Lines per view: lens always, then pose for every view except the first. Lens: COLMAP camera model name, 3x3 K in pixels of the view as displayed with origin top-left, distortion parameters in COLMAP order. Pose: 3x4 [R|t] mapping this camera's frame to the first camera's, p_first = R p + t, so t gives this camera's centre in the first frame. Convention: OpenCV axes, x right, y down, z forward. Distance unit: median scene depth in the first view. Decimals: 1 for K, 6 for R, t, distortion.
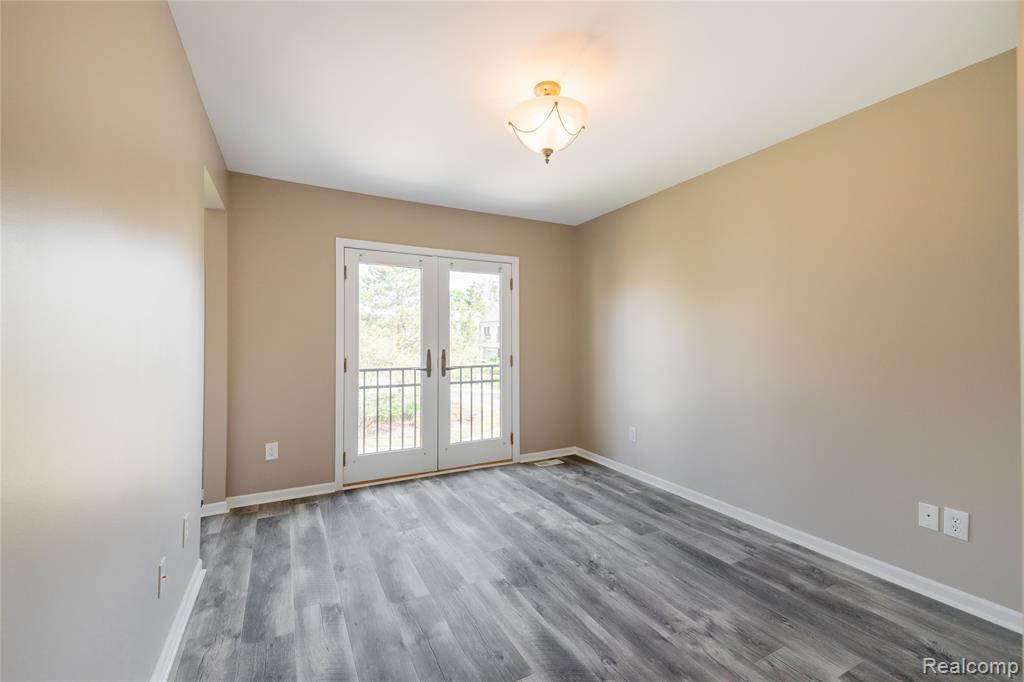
lens RADIAL K [[416.0, 0, 512.7], [0, 416.0, 338.4], [0, 0, 1]] dist [0.057186, -0.021182]
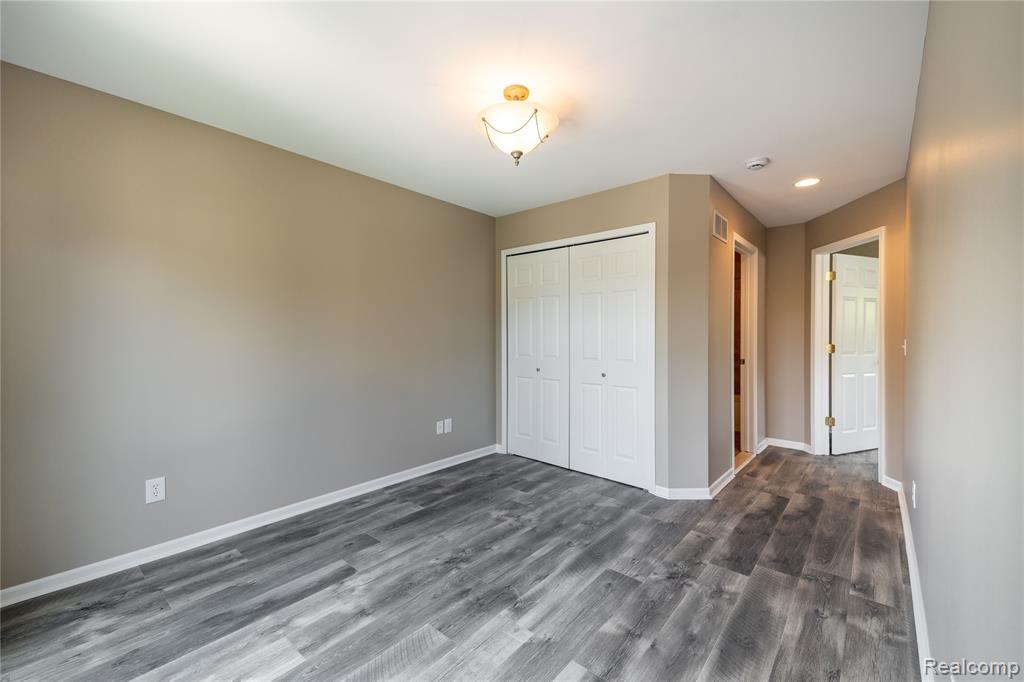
lens RADIAL K [[416.0, 0, 512.7], [0, 416.0, 338.4], [0, 0, 1]] dist [0.057186, -0.021182]
pose [[-0.355020, -0.007283, 0.934830, -0.744461], [-0.005374, 0.999969, 0.005750, 0.007669], [-0.934843, -0.002982, -0.355048, 1.165306]]
